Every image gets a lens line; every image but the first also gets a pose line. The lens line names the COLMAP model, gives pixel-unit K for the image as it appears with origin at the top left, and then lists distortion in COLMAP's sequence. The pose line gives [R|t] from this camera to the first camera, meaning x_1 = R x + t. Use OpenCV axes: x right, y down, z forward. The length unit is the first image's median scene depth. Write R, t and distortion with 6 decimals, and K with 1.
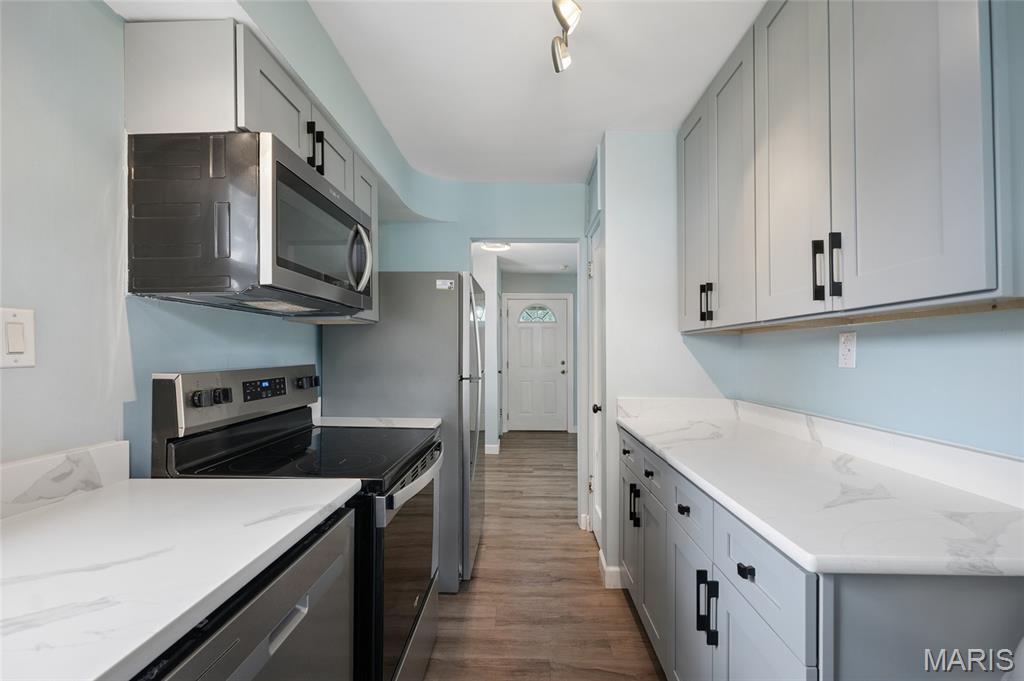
lens RADIAL K [[433.8, 0, 510.3], [0, 433.8, 347.0], [0, 0, 1]] dist [-0.003824, -0.000026]
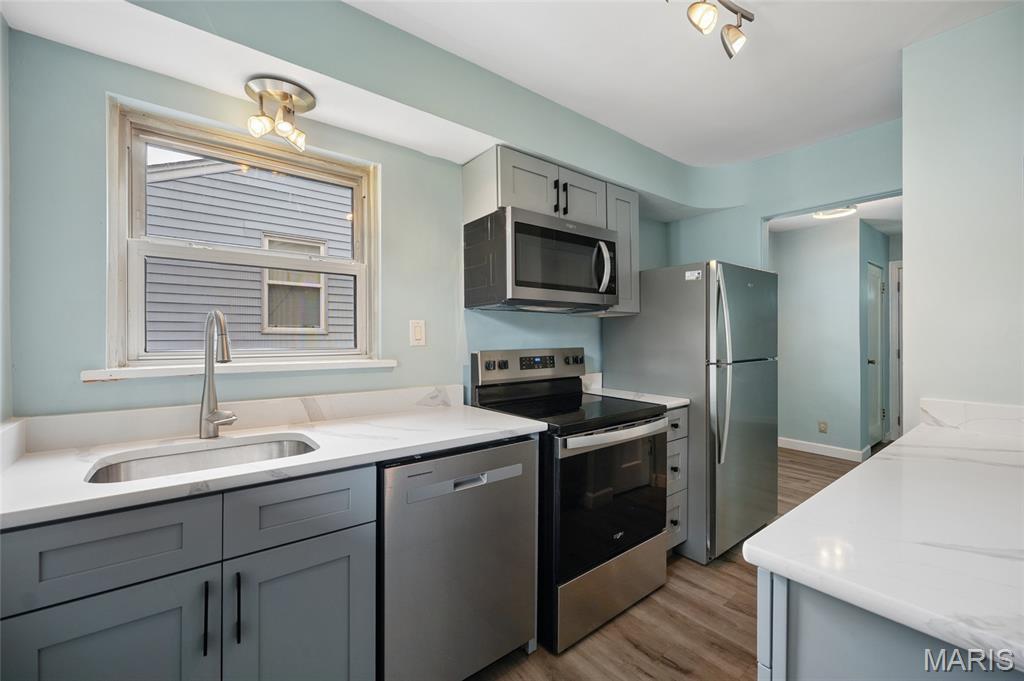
lens RADIAL K [[418.2, 0, 513.6], [0, 418.2, 337.3], [0, 0, 1]] dist [0.003568, -0.000032]
pose [[0.636546, -0.004124, -0.771228, 0.569322], [0.012524, 0.999909, 0.004990, -0.002480], [0.771137, -0.012836, 0.636540, -0.010947]]
